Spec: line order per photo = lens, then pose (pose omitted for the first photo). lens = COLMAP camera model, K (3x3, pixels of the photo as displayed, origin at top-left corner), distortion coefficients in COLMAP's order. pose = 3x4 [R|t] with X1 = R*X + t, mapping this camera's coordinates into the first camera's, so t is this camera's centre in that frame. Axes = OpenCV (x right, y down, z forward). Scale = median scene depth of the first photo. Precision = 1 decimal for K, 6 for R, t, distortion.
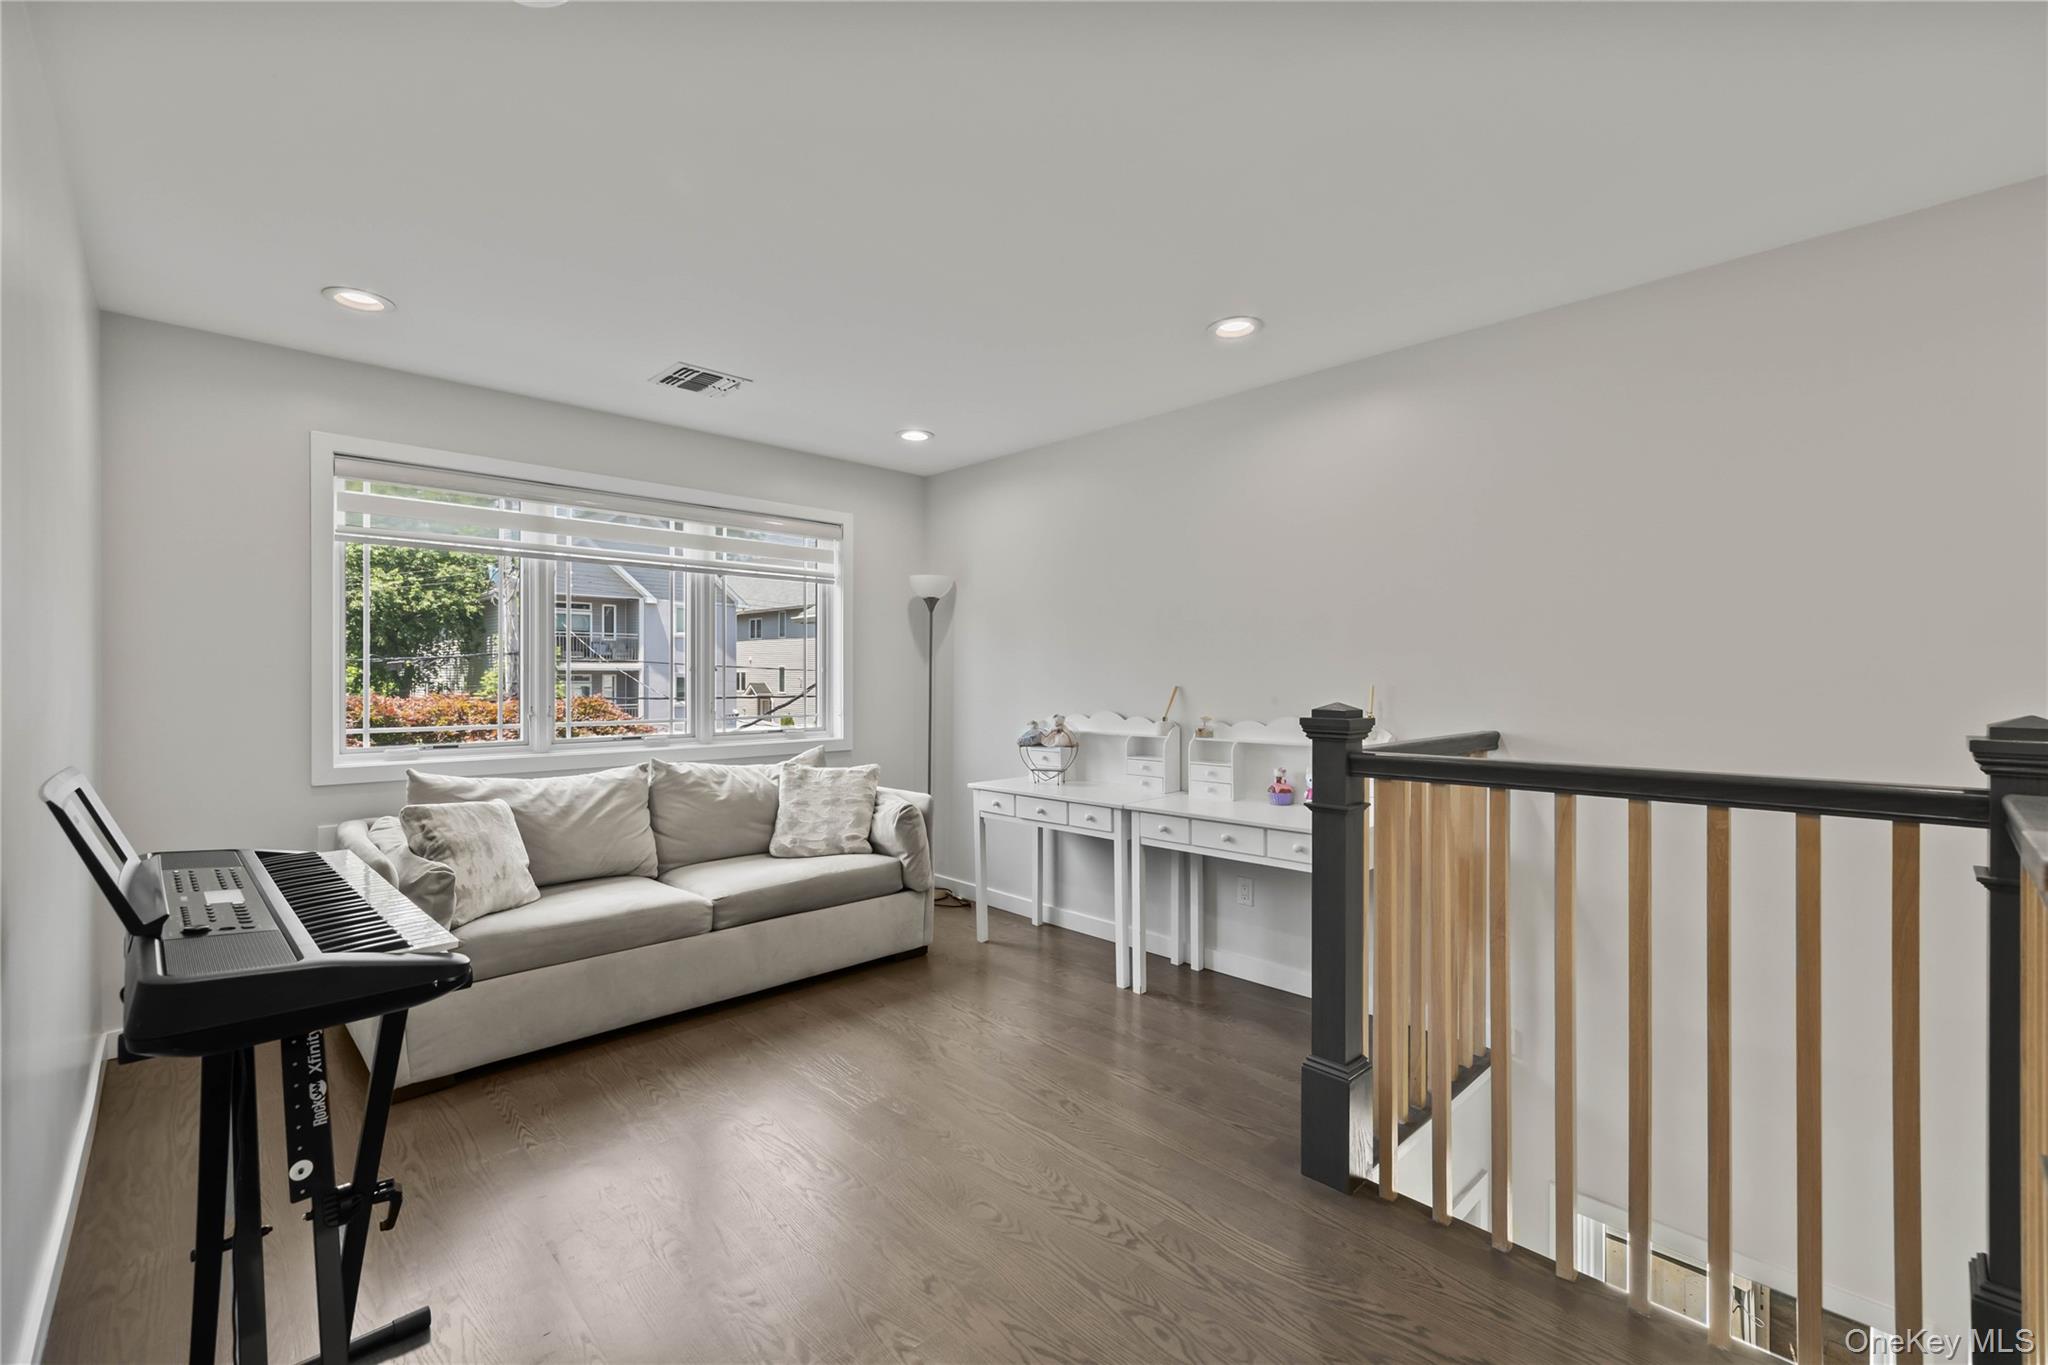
lens RADIAL K [[867.0, 0, 1023.2], [0, 867.0, 683.6], [0, 0, 1]] dist [0.000585, 0.000785]
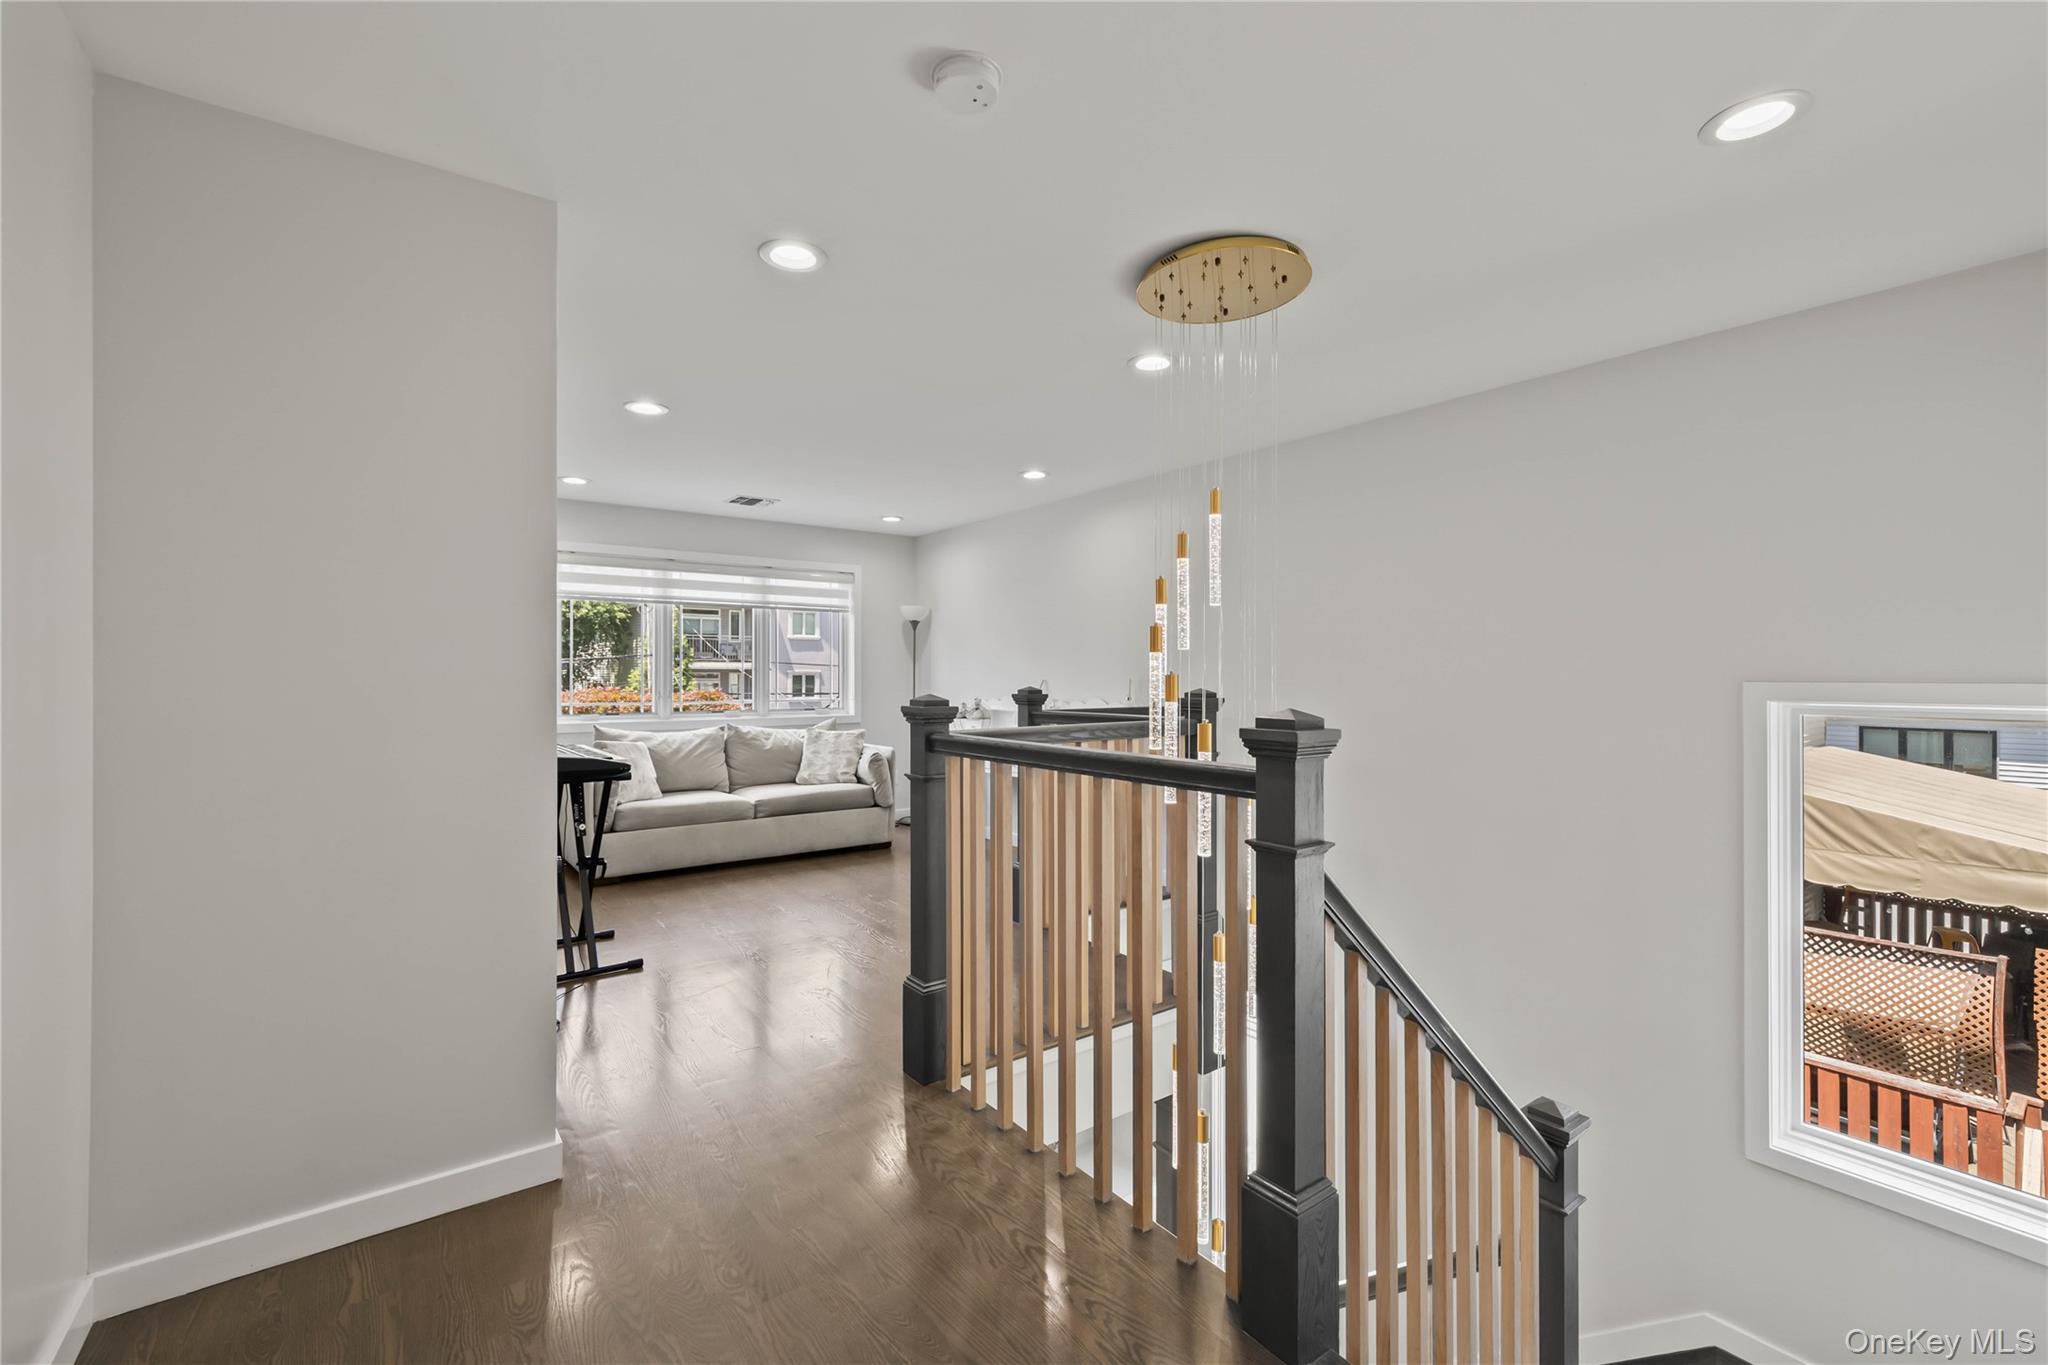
lens RADIAL K [[867.0, 0, 1024.3], [0, 867.0, 679.8], [0, 0, 1]] dist [0.000585, 0.000785]
pose [[0.991616, 0.000598, -0.129218, 0.343287], [-0.000876, 0.999997, -0.002095, 0.005944], [0.129216, 0.002191, 0.991614, -0.561689]]
